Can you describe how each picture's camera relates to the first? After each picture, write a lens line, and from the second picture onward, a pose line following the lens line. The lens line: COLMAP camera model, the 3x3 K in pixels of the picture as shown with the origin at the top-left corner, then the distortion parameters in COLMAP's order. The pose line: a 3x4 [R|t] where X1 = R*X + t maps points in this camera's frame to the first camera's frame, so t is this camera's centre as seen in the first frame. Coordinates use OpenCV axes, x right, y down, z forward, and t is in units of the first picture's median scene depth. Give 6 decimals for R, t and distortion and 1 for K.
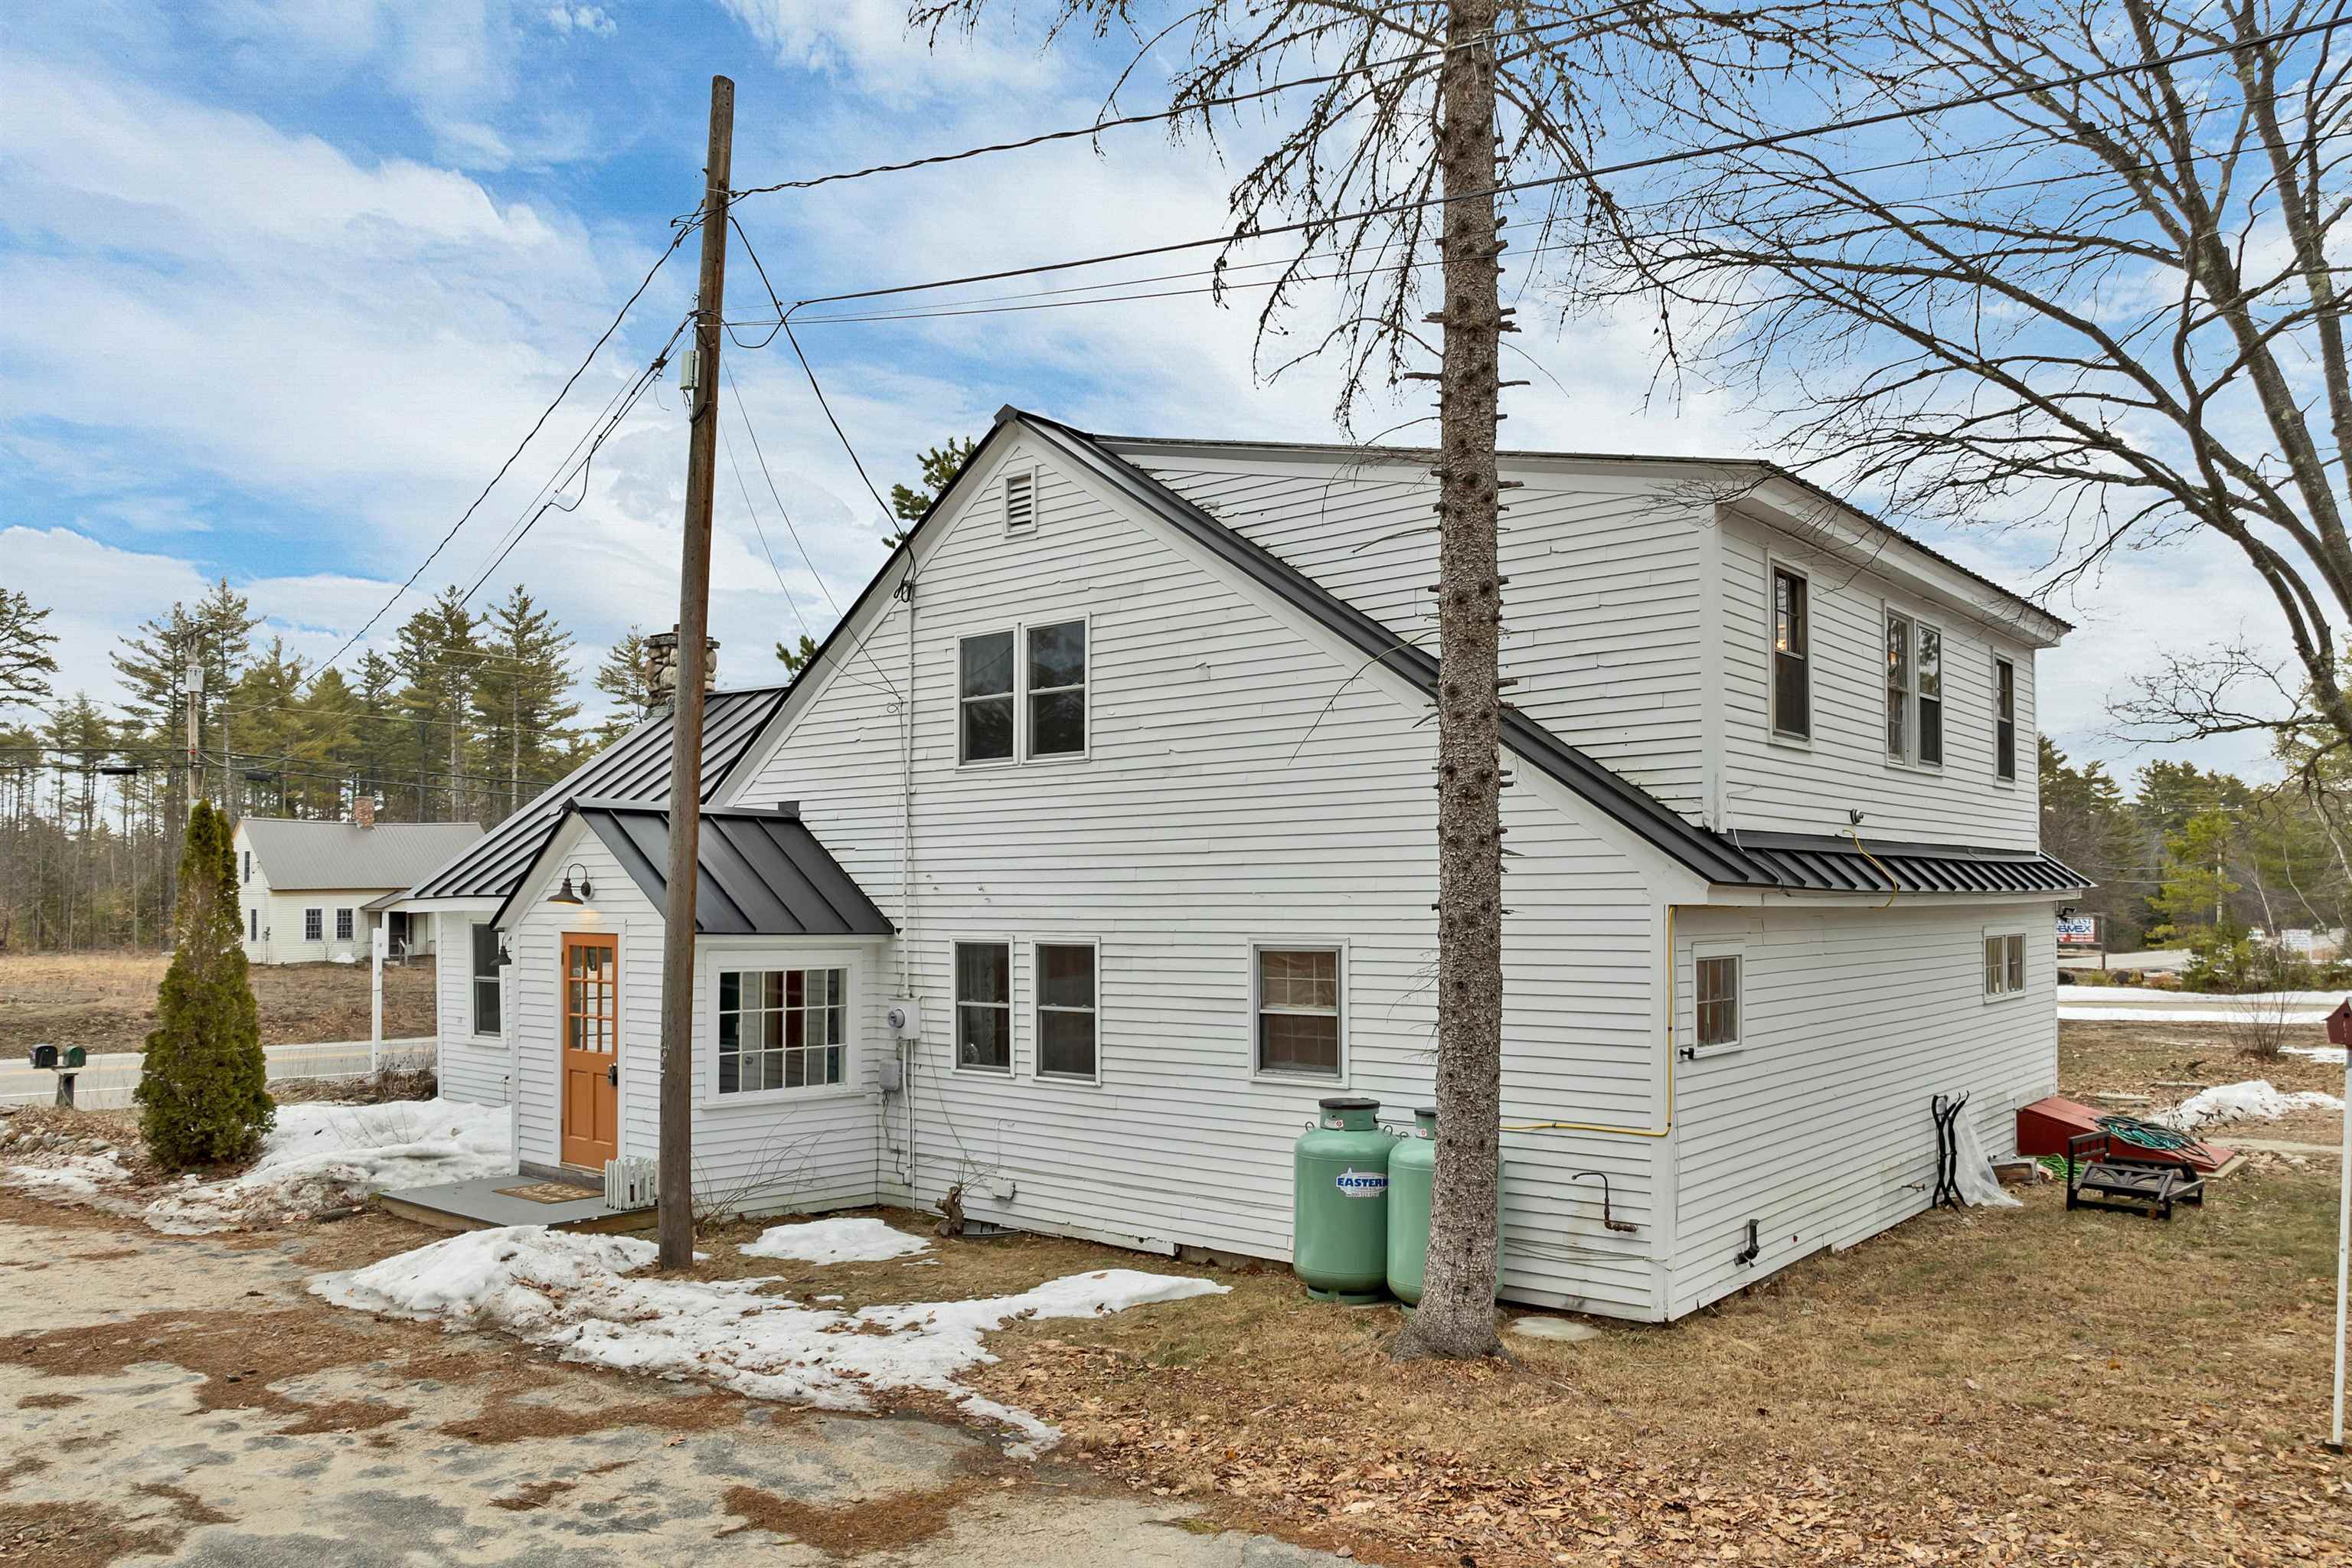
lens RADIAL K [[1688.6, 0, 1184.8], [0, 1688.6, 786.4], [0, 0, 1]] dist [-0.043414, 0.005253]
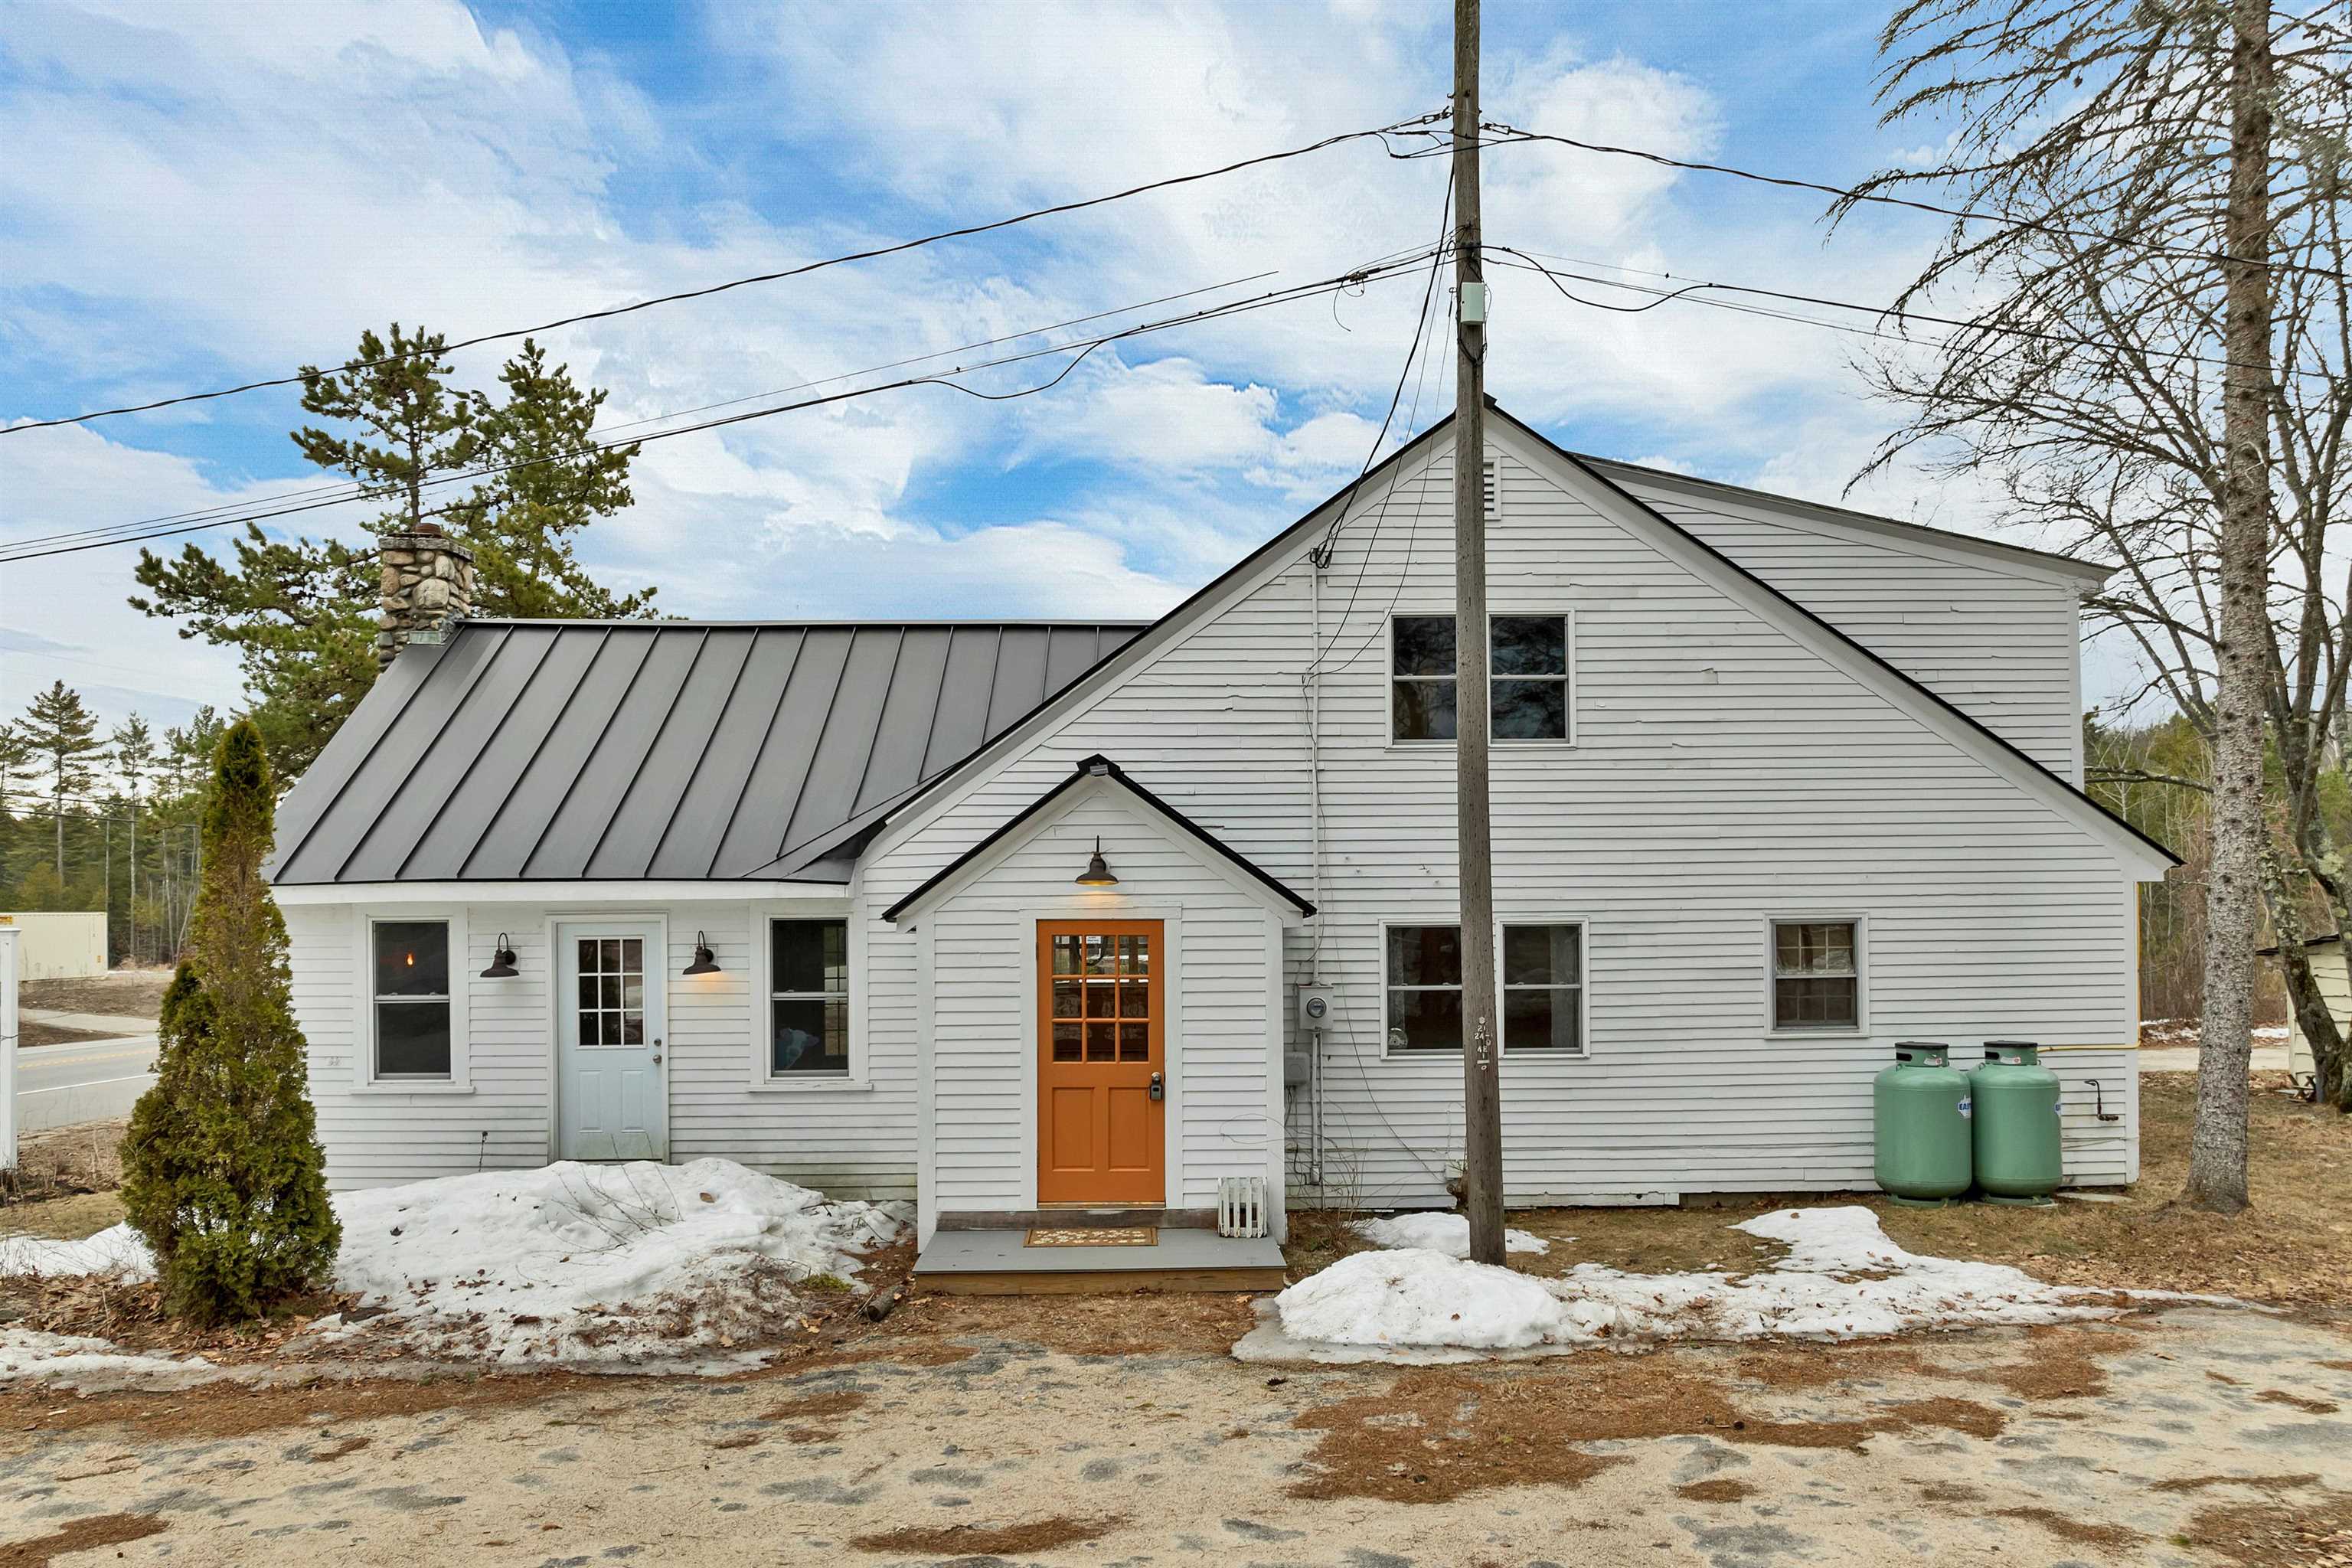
lens RADIAL K [[1688.6, 0, 1182.7], [0, 1688.6, 788.4], [0, 0, 1]] dist [-0.043414, 0.005253]
pose [[0.750932, 0.043881, 0.658920, -1.145915], [-0.040182, 0.998977, -0.020735, 0.050566], [-0.659156, -0.010906, 0.751927, 0.458675]]
